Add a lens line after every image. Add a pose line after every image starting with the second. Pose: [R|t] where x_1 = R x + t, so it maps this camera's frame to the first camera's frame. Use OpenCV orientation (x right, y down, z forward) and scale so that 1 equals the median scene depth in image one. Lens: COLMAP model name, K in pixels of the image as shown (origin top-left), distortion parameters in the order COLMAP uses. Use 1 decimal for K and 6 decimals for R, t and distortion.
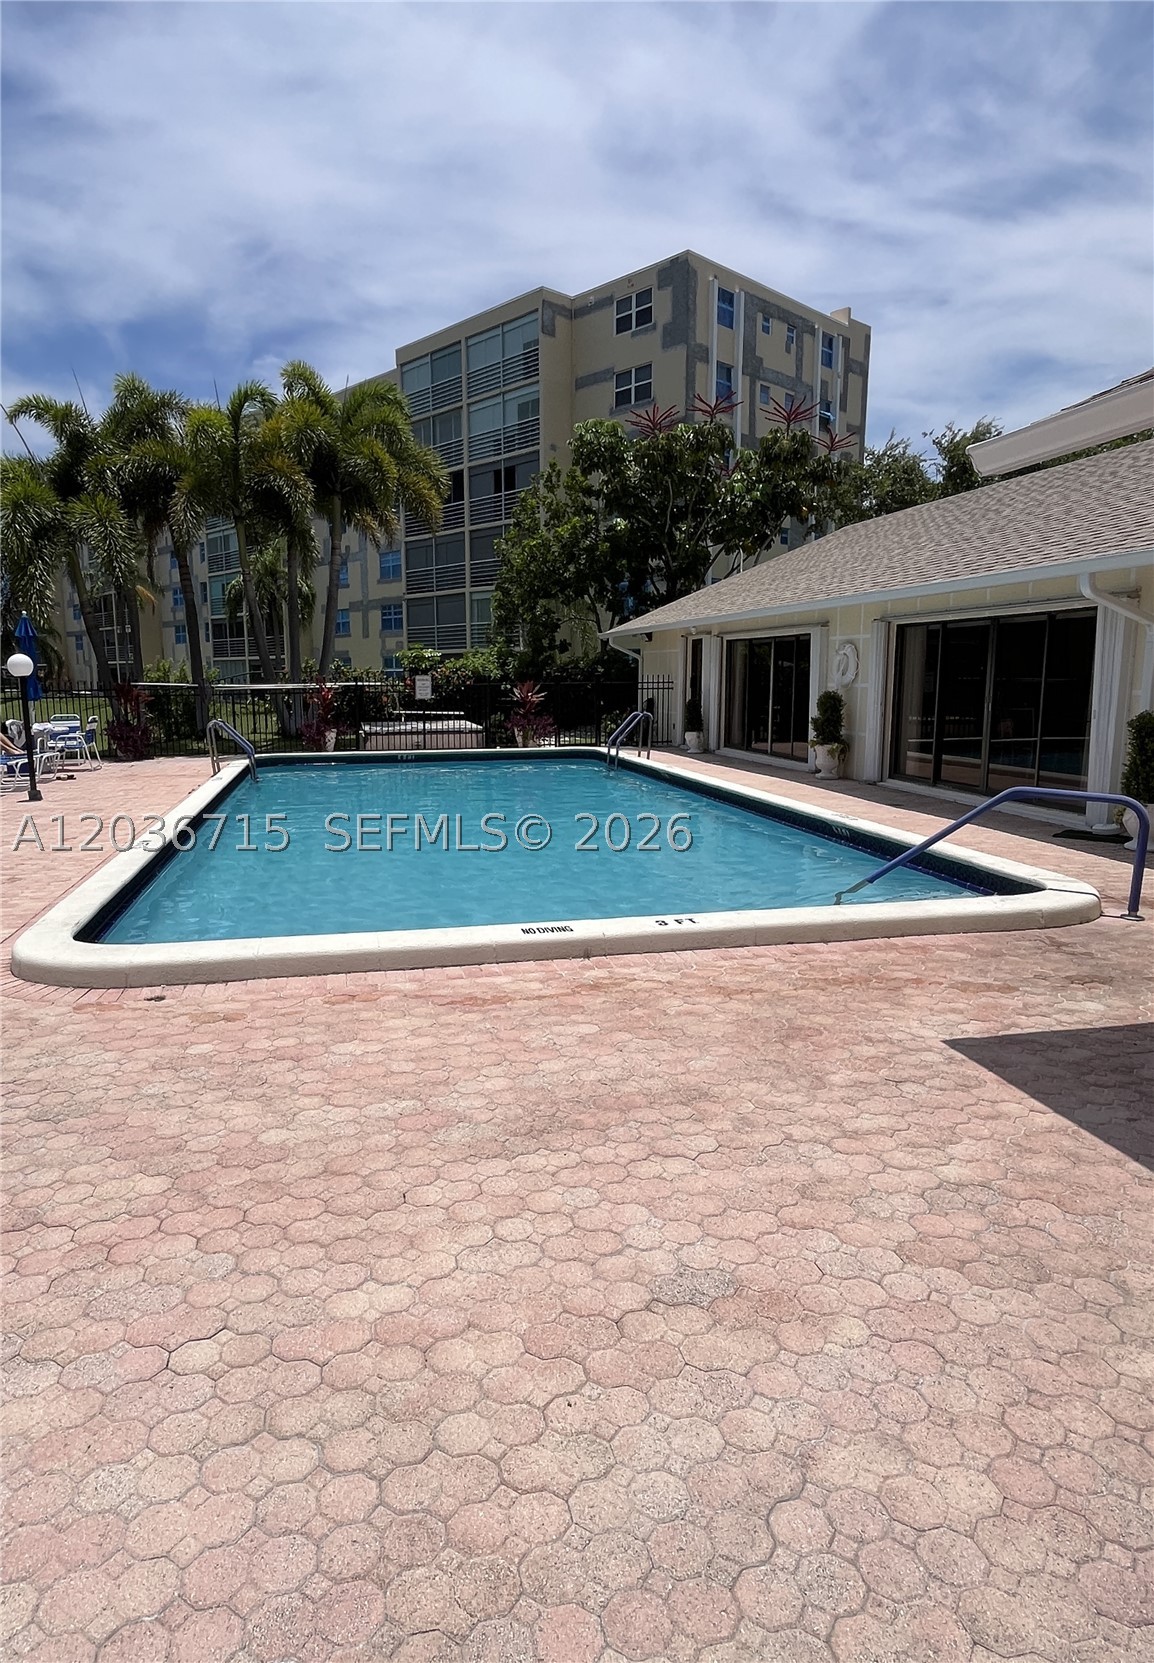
lens RADIAL K [[945.6, 0, 535.4], [0, 945.6, 821.5], [0, 0, 1]] dist [-0.003290, -0.000828]
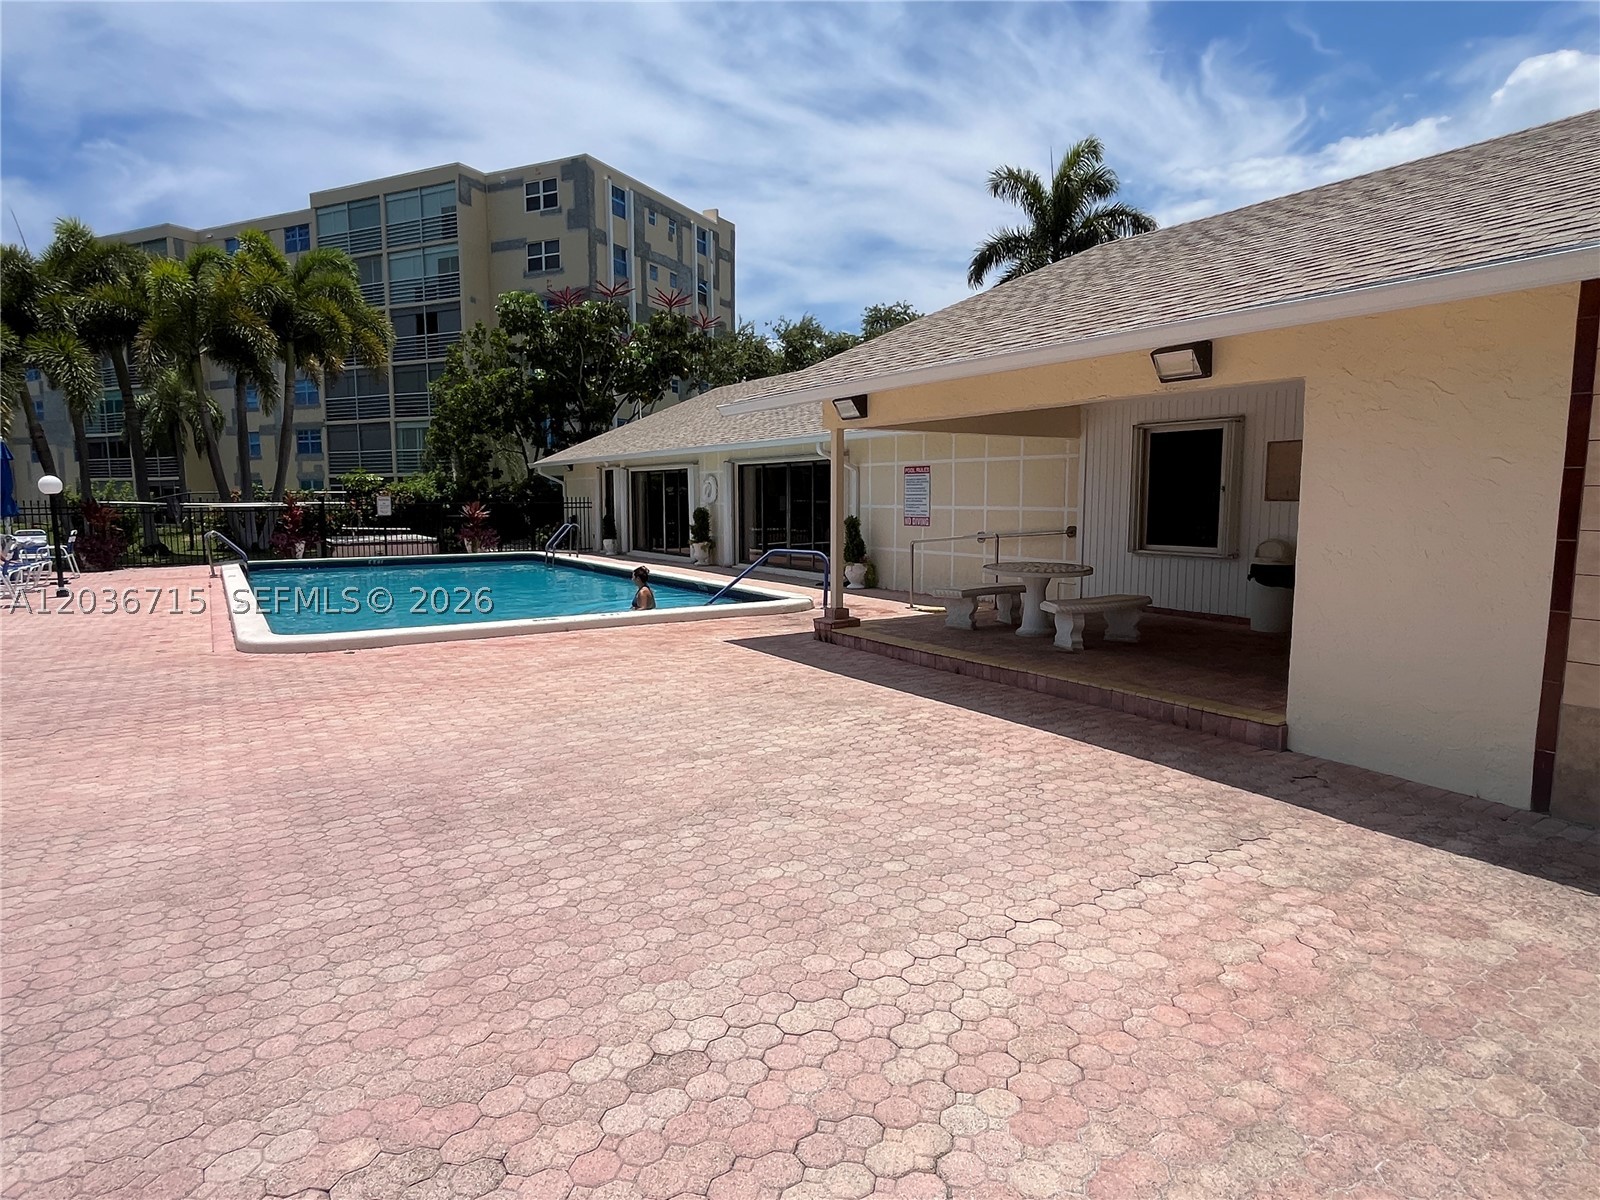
lens RADIAL K [[895.6, 0, 799.5], [0, 895.6, 596.4], [0, 0, 1]] dist [0.004701, -0.000947]
pose [[0.929208, -0.036162, 0.367784, -0.035131], [0.053031, 0.997949, -0.035863, 0.030908], [-0.365733, 0.052828, 0.929220, -0.183855]]
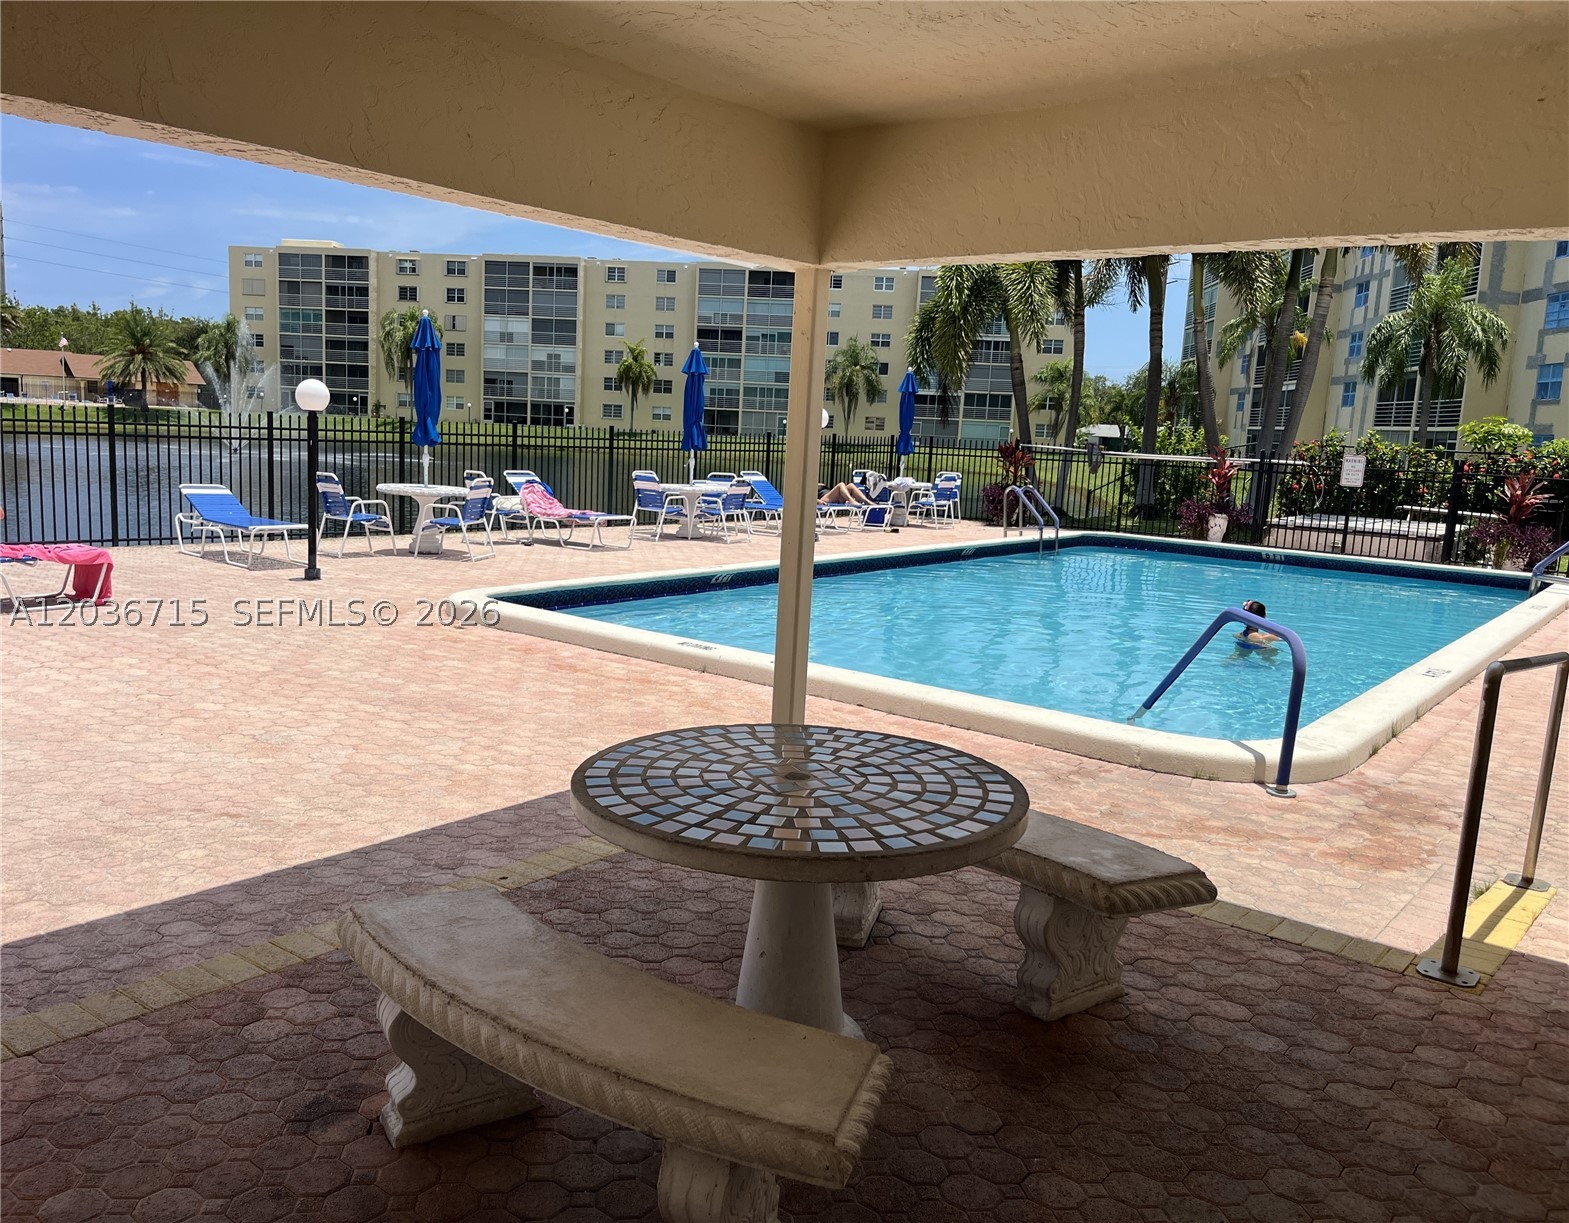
lens RADIAL K [[1284.6, 0, 781.9], [0, 1284.6, 615.6], [0, 0, 1]] dist [0.007076, 0.001536]
pose [[0.647678, 0.152597, -0.746477, 0.255435], [-0.170612, 0.983906, 0.053102, -0.004930], [0.742567, 0.092965, 0.663289, 0.004136]]
